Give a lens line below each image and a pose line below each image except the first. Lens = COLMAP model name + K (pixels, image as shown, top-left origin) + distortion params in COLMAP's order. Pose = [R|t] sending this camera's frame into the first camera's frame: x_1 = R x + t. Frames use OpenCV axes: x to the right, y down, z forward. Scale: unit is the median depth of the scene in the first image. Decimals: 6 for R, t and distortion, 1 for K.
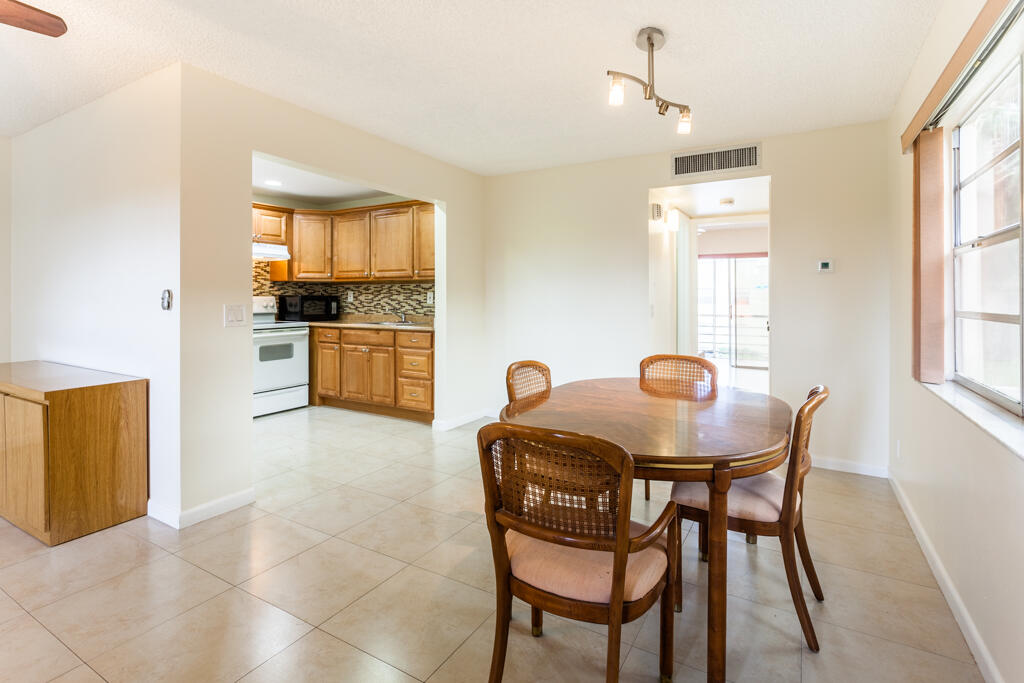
lens RADIAL K [[497.7, 0, 497.1], [0, 497.7, 293.1], [0, 0, 1]] dist [0.004009, -0.001443]
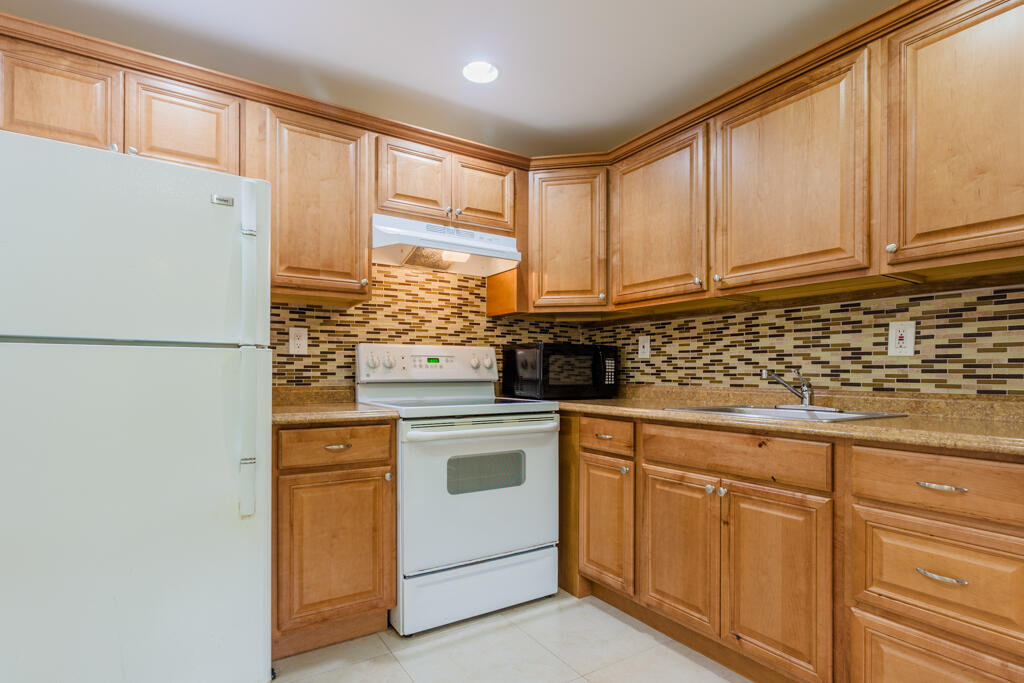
lens RADIAL K [[527.9, 0, 520.8], [0, 527.9, 370.3], [0, 0, 1]] dist [-0.005947, 0.000142]
pose [[0.907359, 0.001946, -0.420352, -0.210136], [-0.000307, 0.999992, 0.003967, 0.028453], [0.420357, -0.003470, 0.907352, 0.555520]]
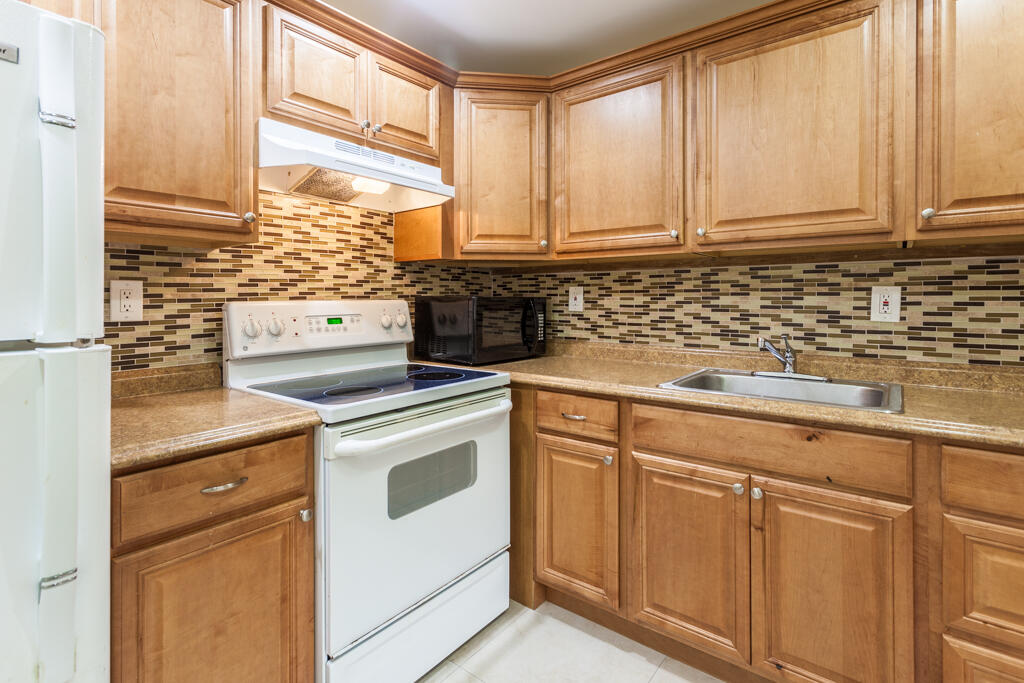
lens RADIAL K [[497.7, 0, 514.3], [0, 497.7, 294.4], [0, 0, 1]] dist [0.004009, -0.001443]
pose [[0.994280, -0.002946, -0.106763, -0.328024], [0.003085, 0.999995, 0.001137, 0.002219], [0.106759, -0.001460, 0.994284, 0.631996]]
